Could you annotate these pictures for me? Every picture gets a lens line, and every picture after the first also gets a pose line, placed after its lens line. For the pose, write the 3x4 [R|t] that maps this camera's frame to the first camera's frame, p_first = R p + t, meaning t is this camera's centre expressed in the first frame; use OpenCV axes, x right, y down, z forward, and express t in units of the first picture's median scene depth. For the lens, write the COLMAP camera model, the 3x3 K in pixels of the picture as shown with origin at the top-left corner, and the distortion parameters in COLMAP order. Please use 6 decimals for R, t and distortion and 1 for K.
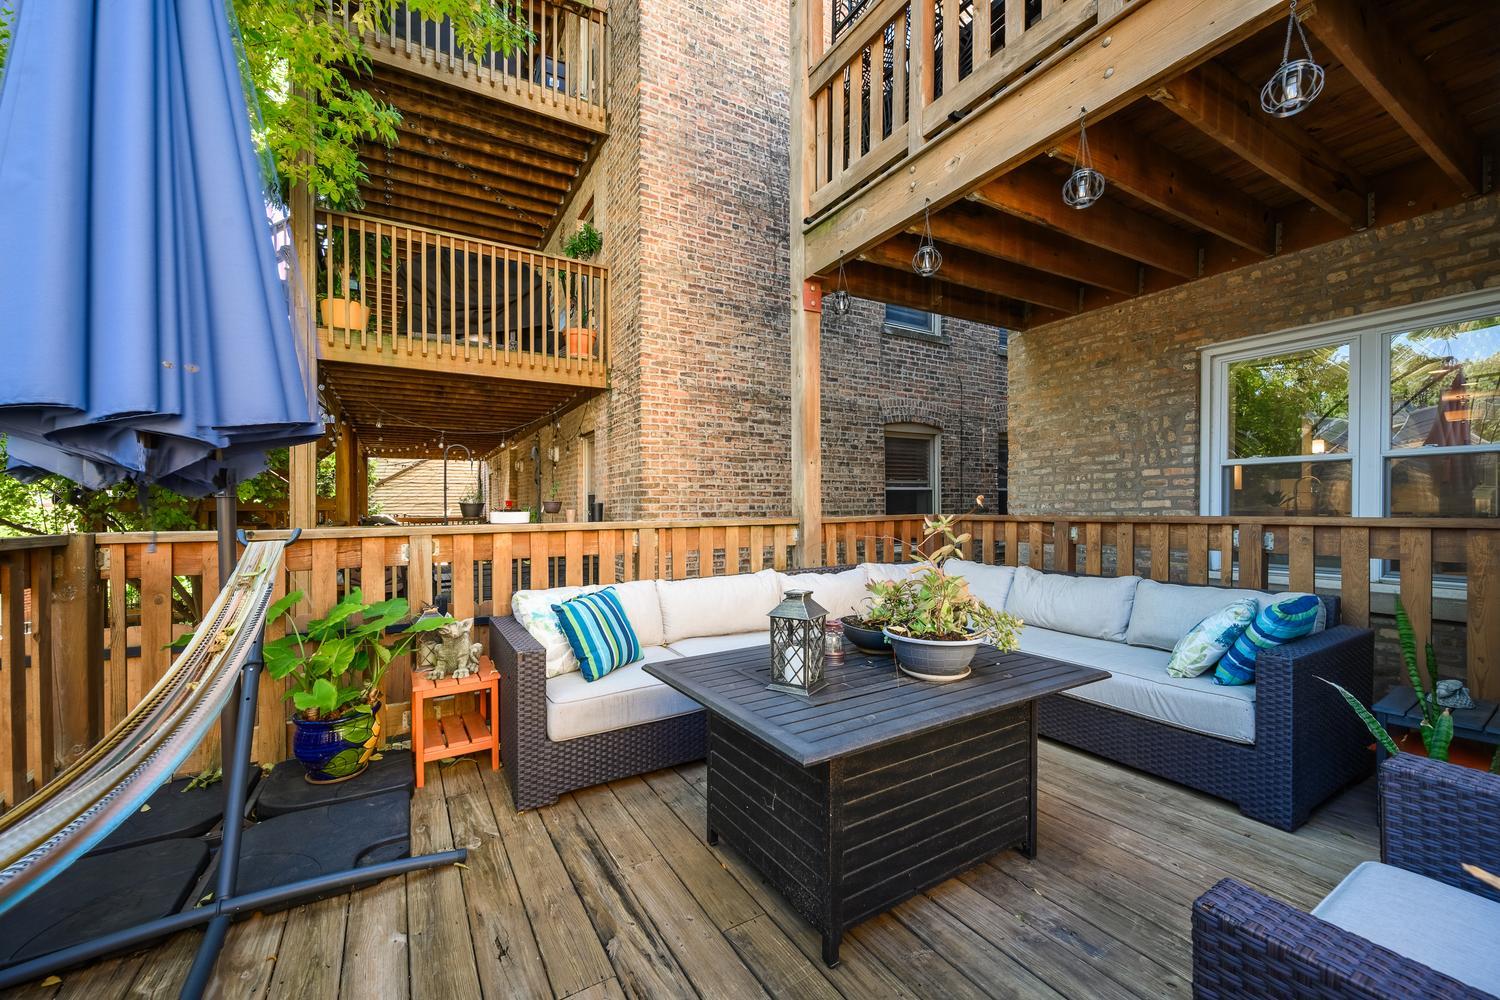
lens RADIAL K [[596.7, 0, 749.2], [0, 596.7, 511.7], [0, 0, 1]] dist [-0.001857, -0.000105]
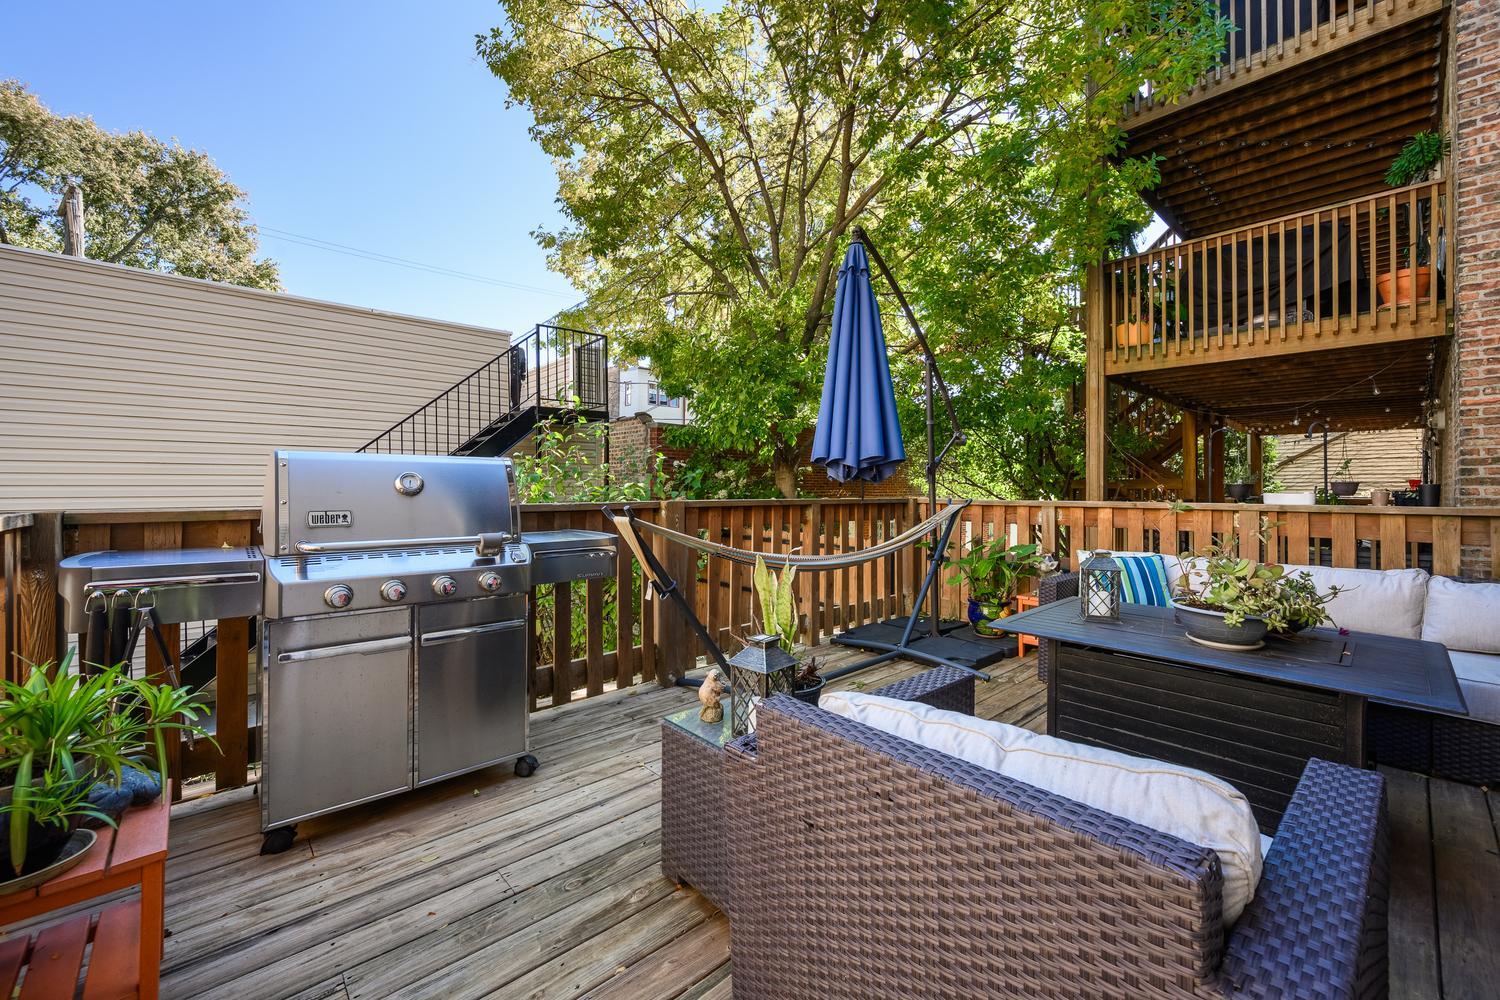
lens RADIAL K [[596.7, 0, 759.5], [0, 596.7, 485.3], [0, 0, 1]] dist [-0.001857, -0.000105]
pose [[0.201060, 0.005973, -0.979561, 0.374188], [-0.013563, 0.999903, 0.003314, -0.004226], [0.979485, 0.012619, 0.201121, -0.020106]]
